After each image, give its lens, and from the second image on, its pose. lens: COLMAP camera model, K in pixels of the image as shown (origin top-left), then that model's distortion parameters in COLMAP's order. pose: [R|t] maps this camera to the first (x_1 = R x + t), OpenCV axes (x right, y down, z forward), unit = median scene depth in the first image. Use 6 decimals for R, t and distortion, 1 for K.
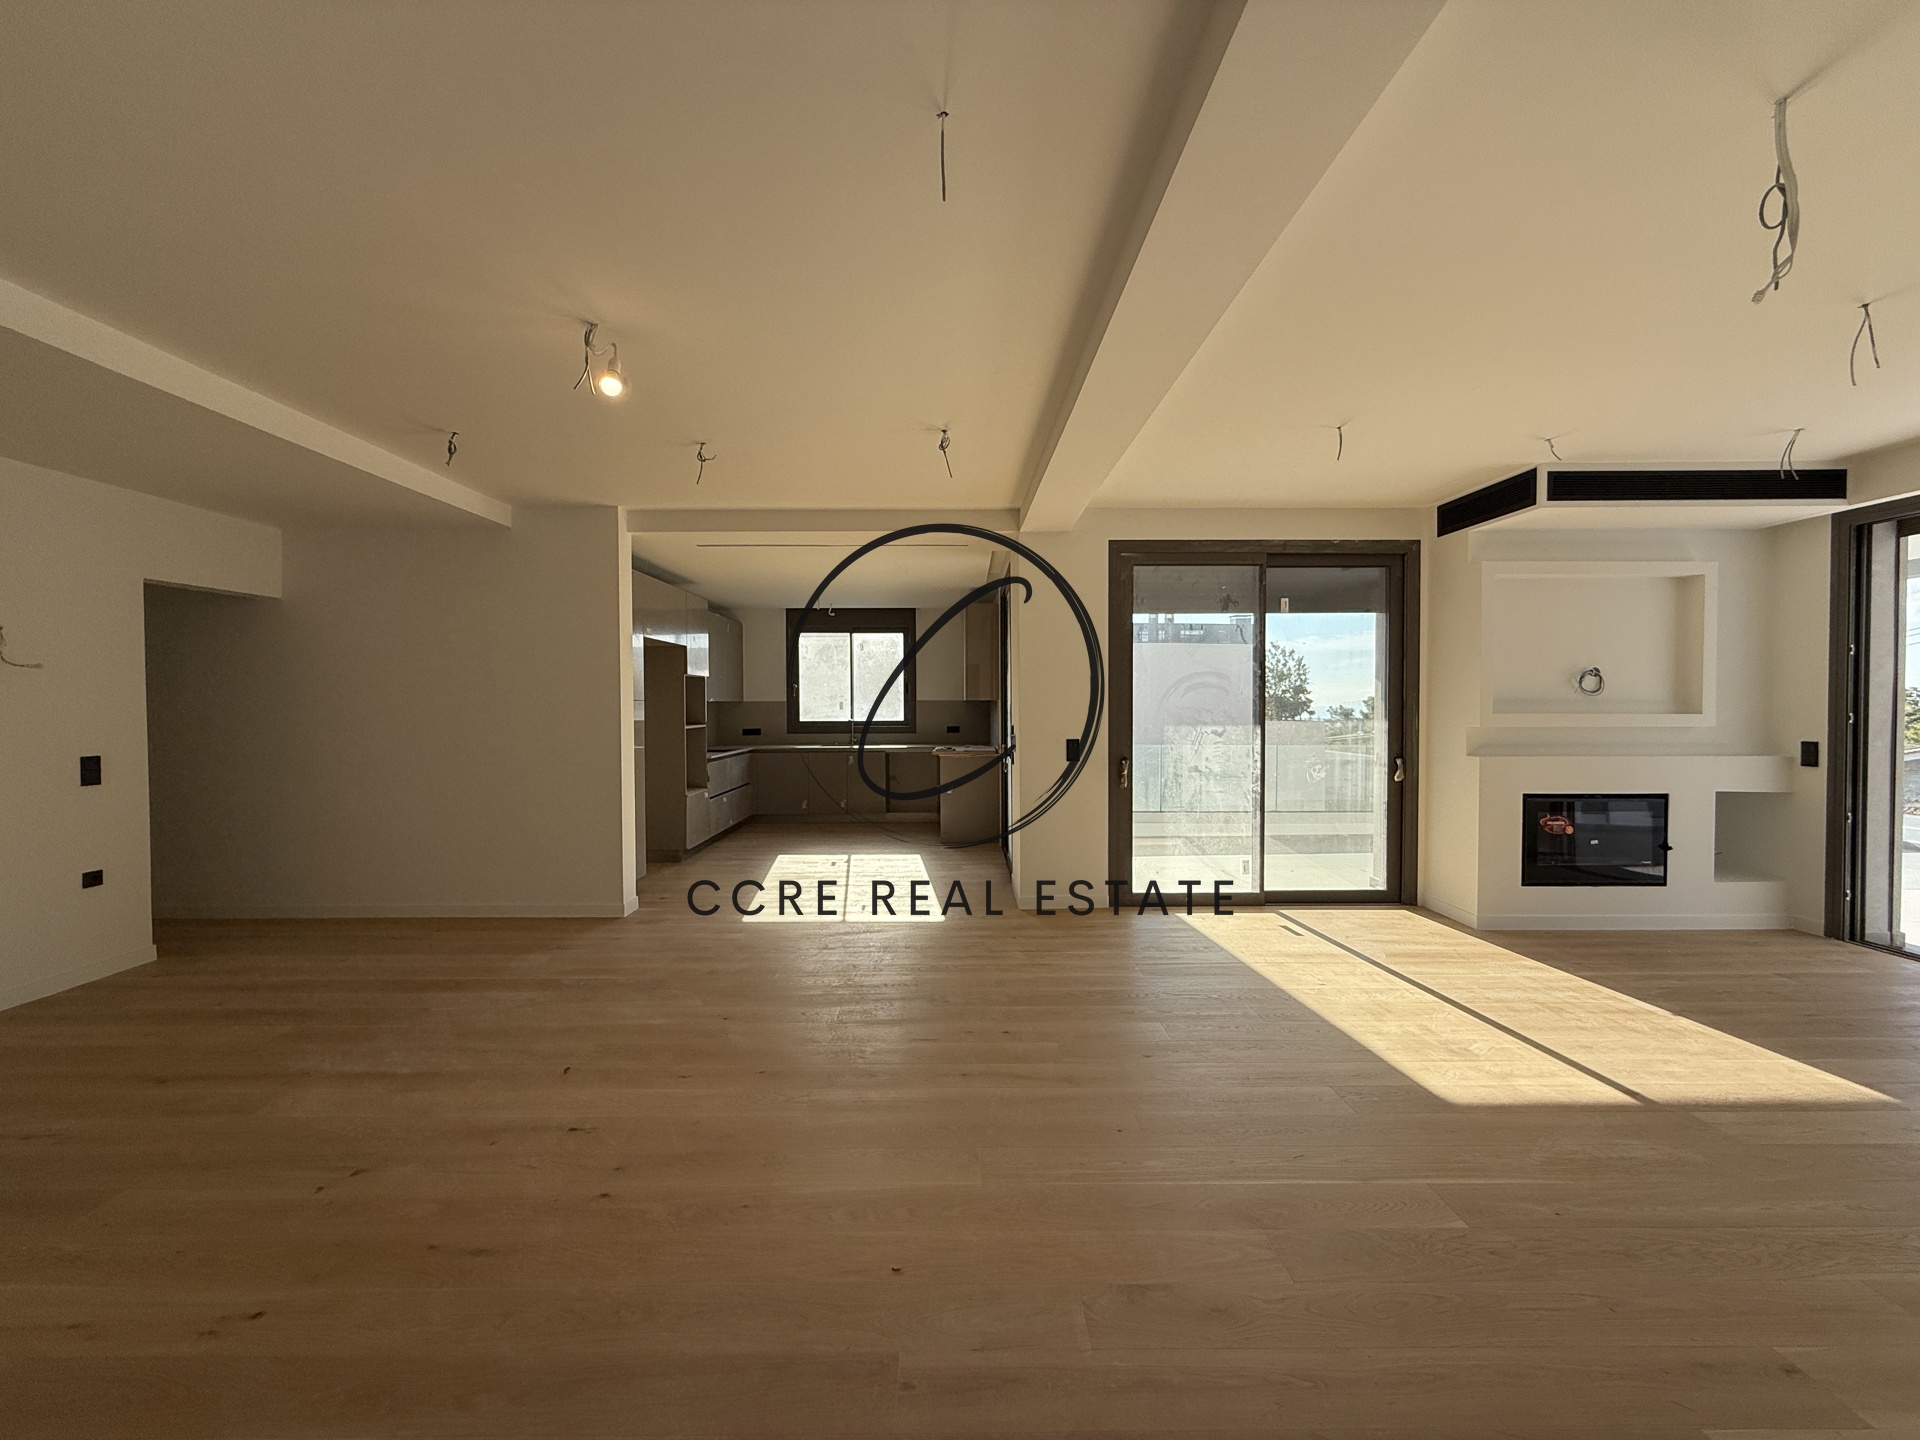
lens RADIAL K [[766.6, 0, 952.9], [0, 766.6, 718.4], [0, 0, 1]] dist [0.000707, -0.000142]
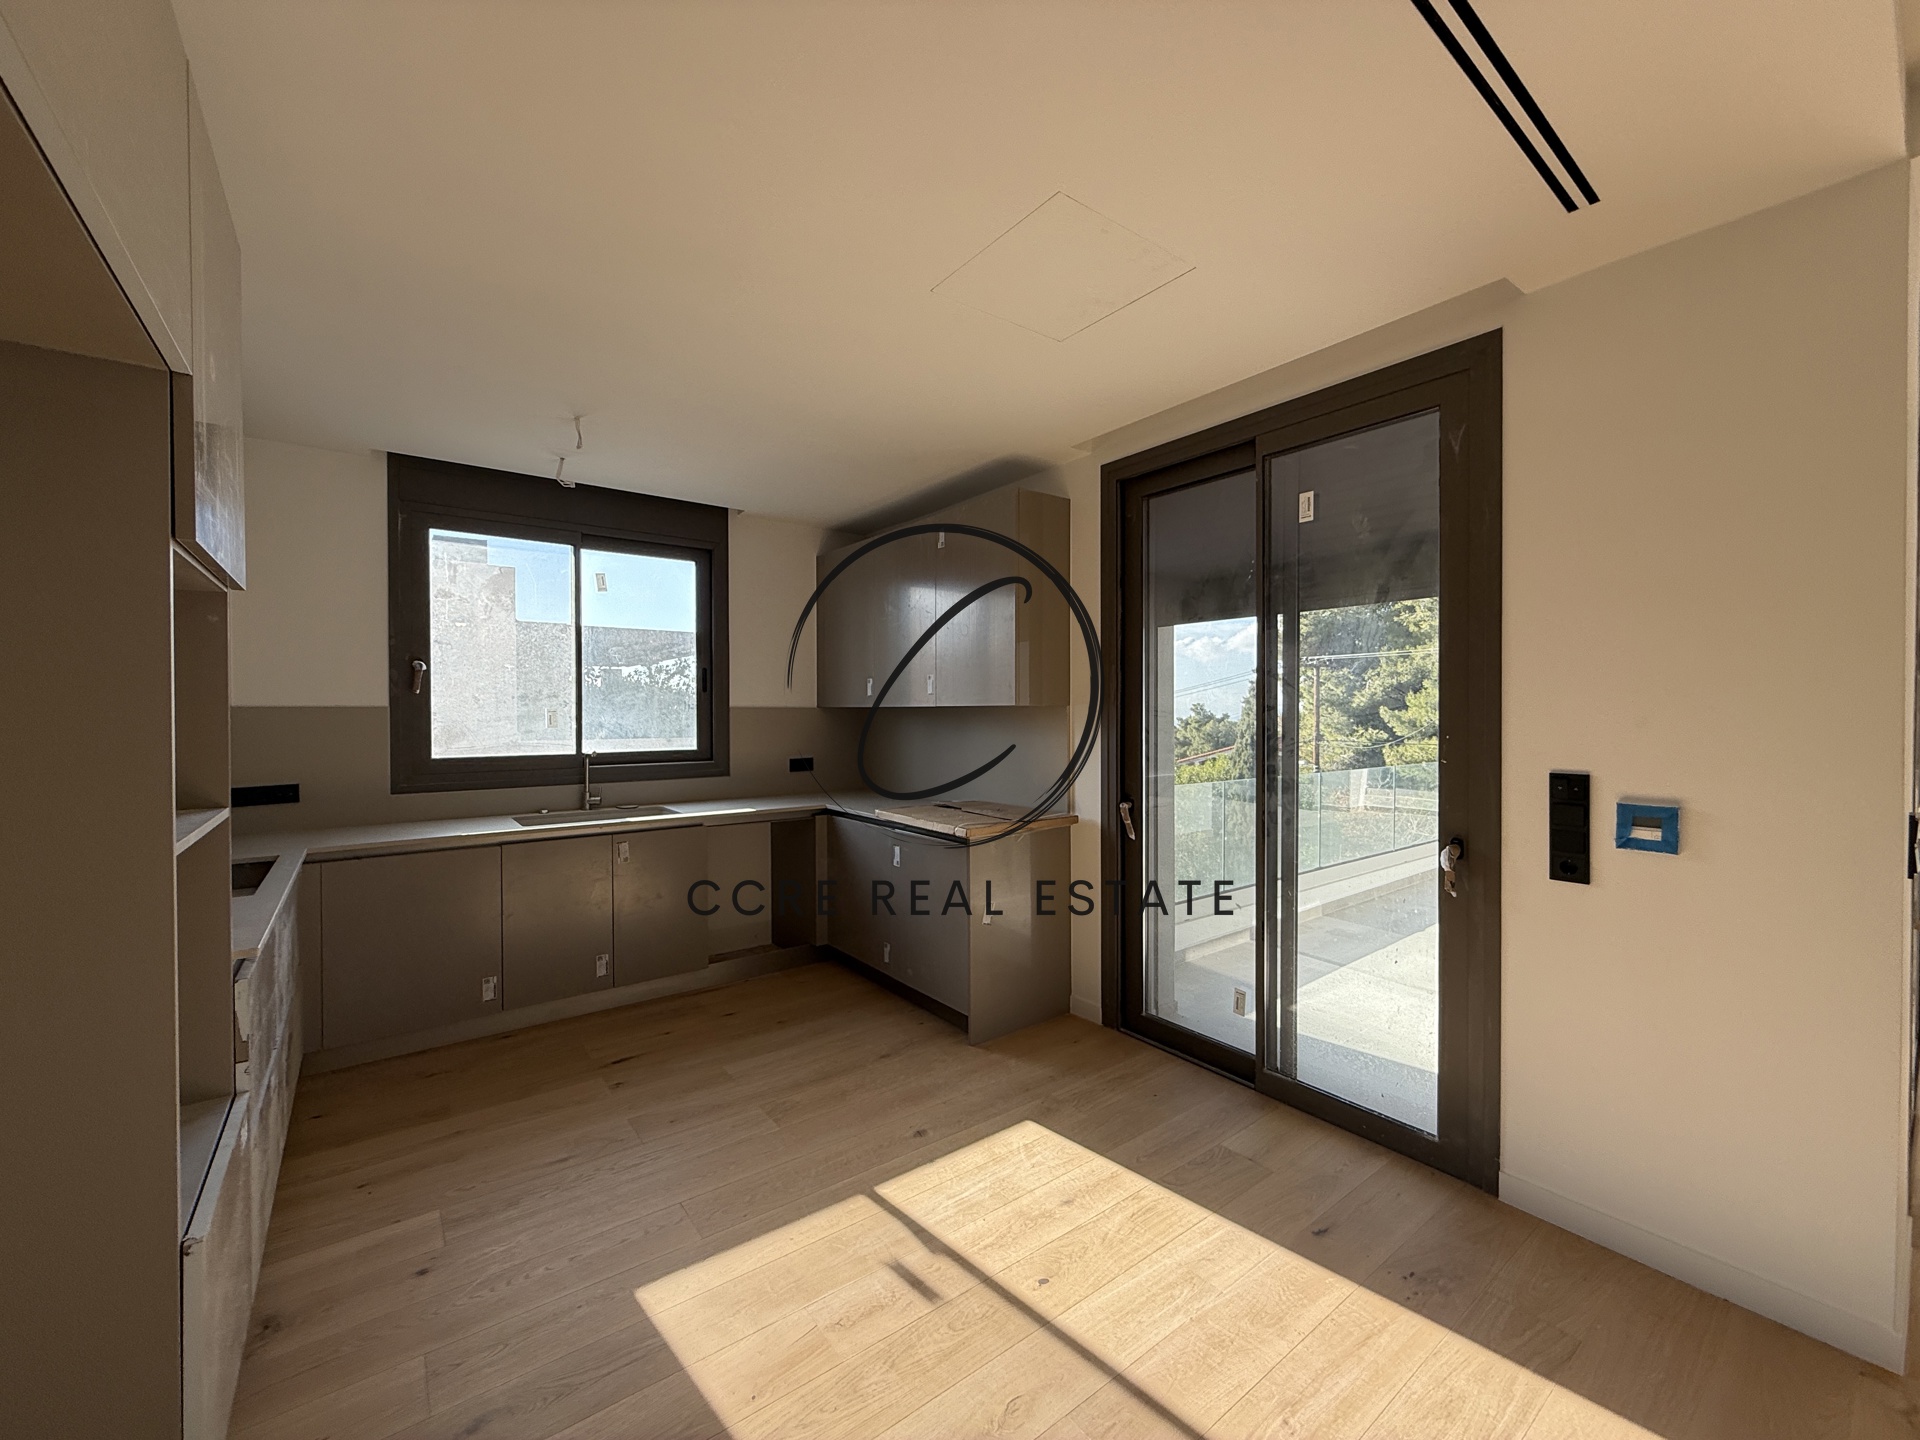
lens RADIAL K [[766.6, 0, 952.9], [0, 766.6, 718.4], [0, 0, 1]] dist [0.000707, -0.000142]
pose [[0.797786, -0.002842, 0.602934, -0.460762], [0.010978, 0.999892, -0.009812, -0.020460], [-0.602841, 0.014447, 0.797730, 1.116951]]
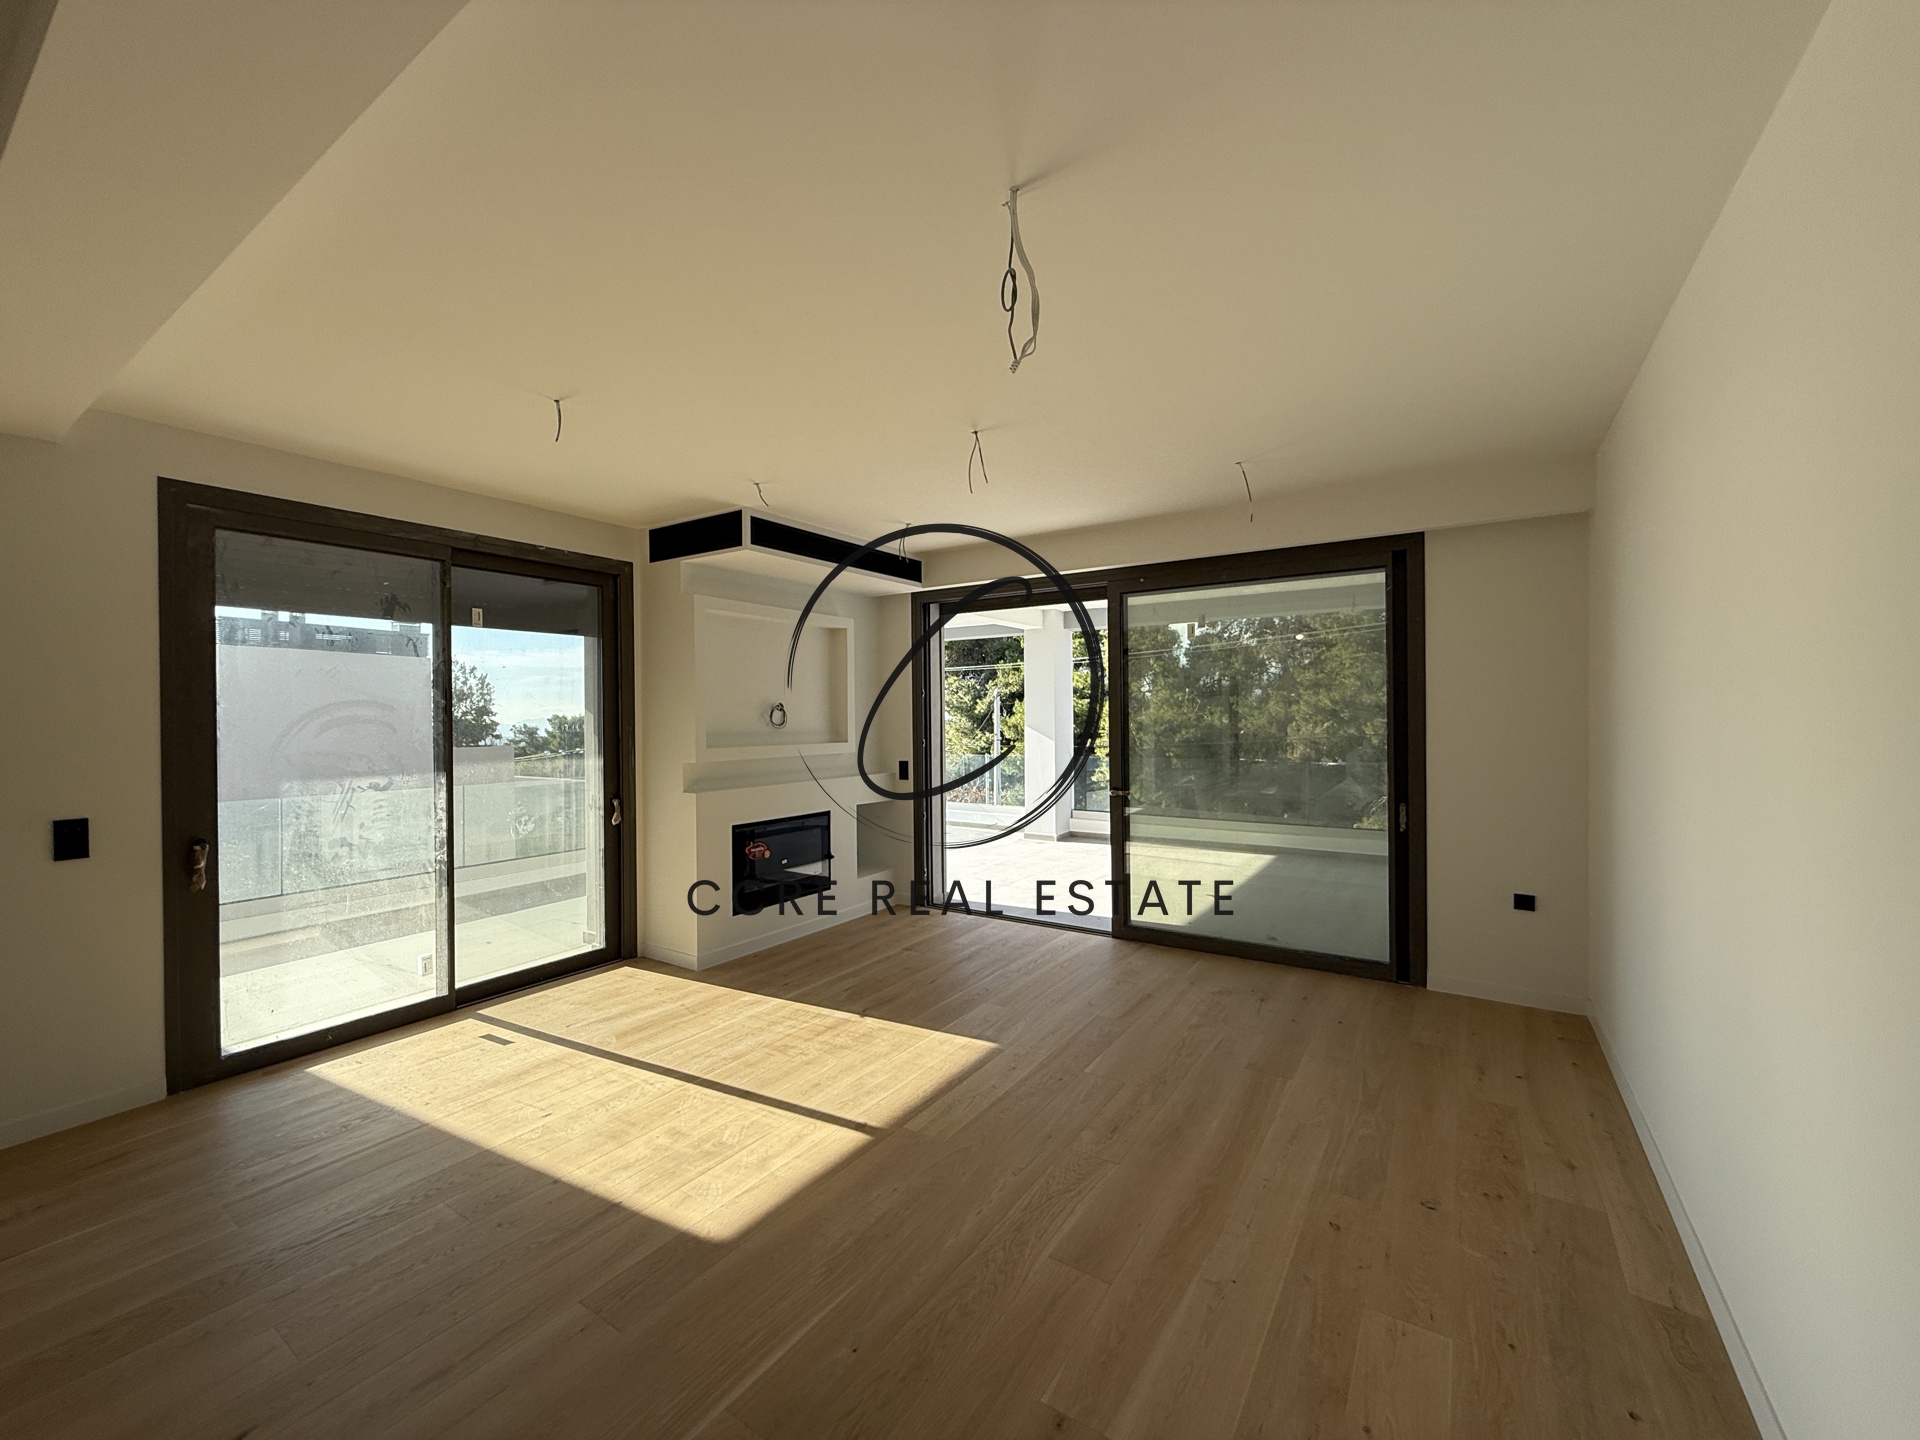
lens RADIAL K [[766.6, 0, 952.9], [0, 766.6, 718.4], [0, 0, 1]] dist [0.000707, -0.000142]
pose [[0.557895, -0.004901, 0.829897, 0.060052], [0.023822, 0.999665, -0.010111, -0.028271], [-0.829570, 0.025411, 0.557825, 0.184333]]
